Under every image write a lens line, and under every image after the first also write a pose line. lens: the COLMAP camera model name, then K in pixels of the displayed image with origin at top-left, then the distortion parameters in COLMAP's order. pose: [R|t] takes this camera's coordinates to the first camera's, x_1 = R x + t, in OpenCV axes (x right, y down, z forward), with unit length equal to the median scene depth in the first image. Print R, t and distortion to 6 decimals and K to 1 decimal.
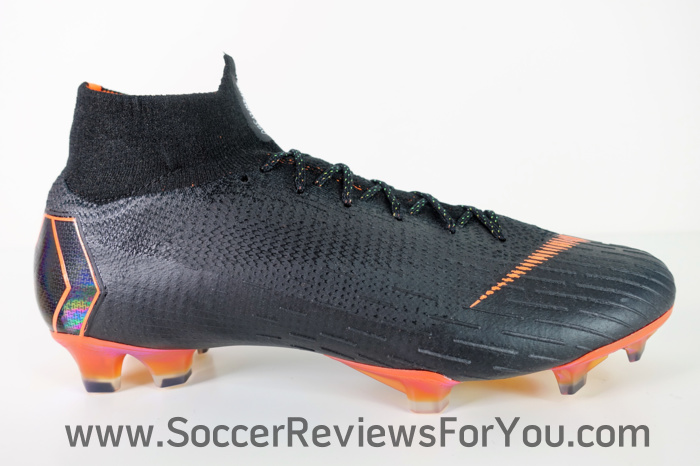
lens RADIAL K [[468.9, 0, 349.2], [0, 468.9, 253.3], [0, 0, 1]] dist [-0.002374, -0.002396]
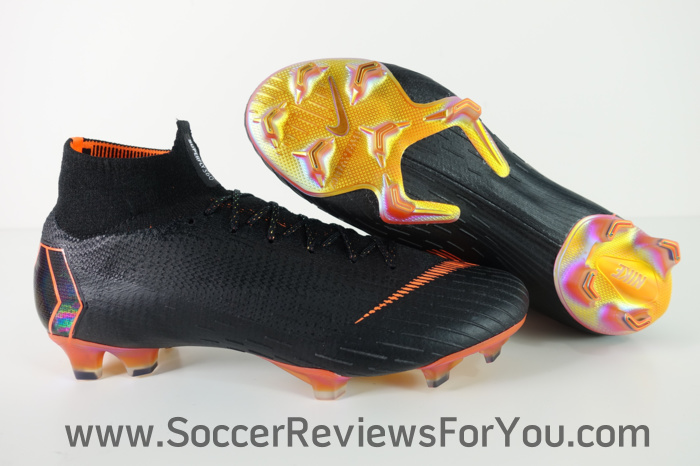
lens RADIAL K [[468.9, 0, 349.2], [0, 468.9, 253.3], [0, 0, 1]] dist [-0.002374, -0.002396]
pose [[0.999884, 0.009804, -0.011673, 0.239190], [-0.009177, 0.998573, 0.052608, -0.145919], [0.012172, -0.052495, 0.998547, -0.311038]]
